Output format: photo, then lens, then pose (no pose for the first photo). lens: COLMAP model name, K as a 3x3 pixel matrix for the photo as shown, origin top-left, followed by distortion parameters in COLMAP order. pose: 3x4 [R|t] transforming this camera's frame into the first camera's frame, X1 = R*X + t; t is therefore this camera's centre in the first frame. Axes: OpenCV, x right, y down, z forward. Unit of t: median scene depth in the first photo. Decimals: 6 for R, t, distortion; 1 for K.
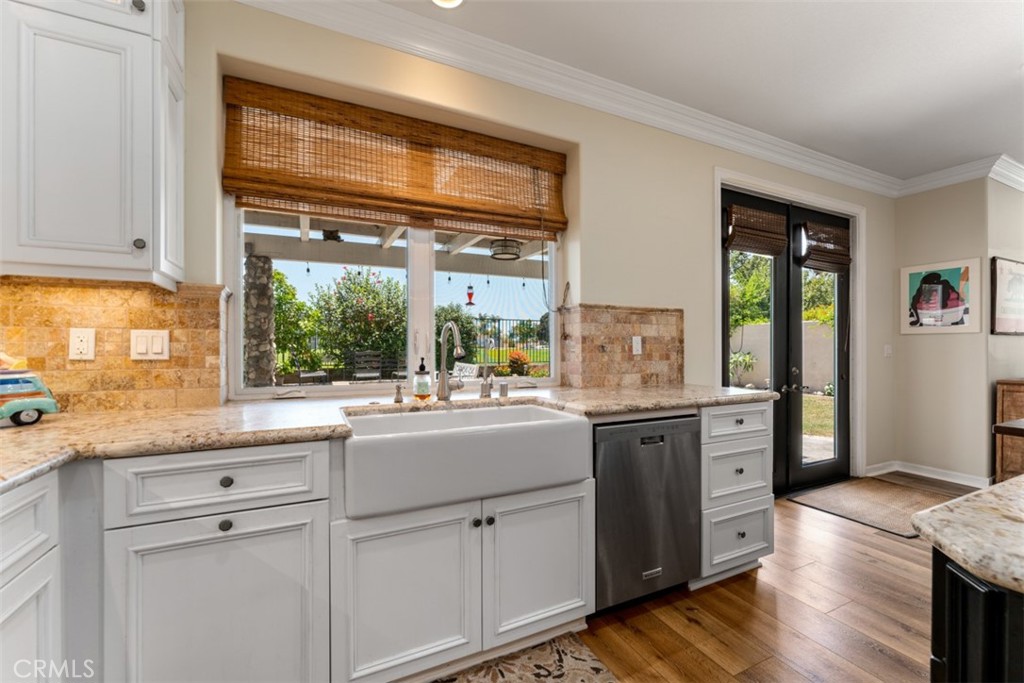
lens RADIAL K [[421.3, 0, 512.7], [0, 421.3, 348.5], [0, 0, 1]] dist [-0.003946, -0.000136]
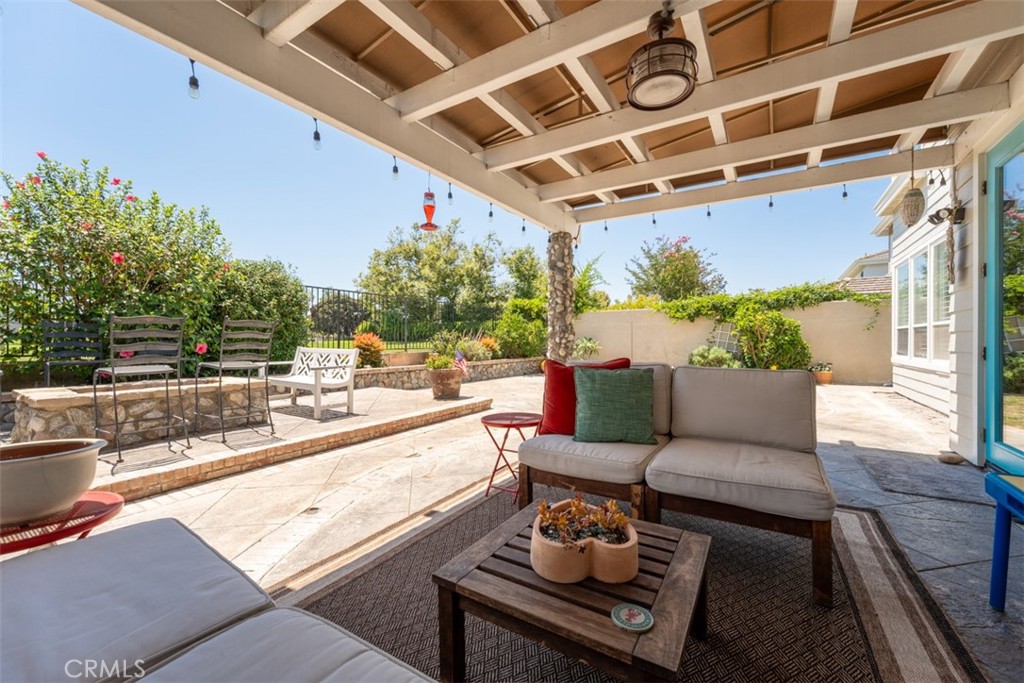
lens RADIAL K [[410.9, 0, 514.3], [0, 410.9, 343.7], [0, 0, 1]] dist [-0.001384, -0.000222]
pose [[0.853624, -0.003369, 0.520880, -0.723524], [0.002734, 0.999994, 0.001987, 0.110344], [-0.520883, -0.000272, 0.853628, 1.272561]]
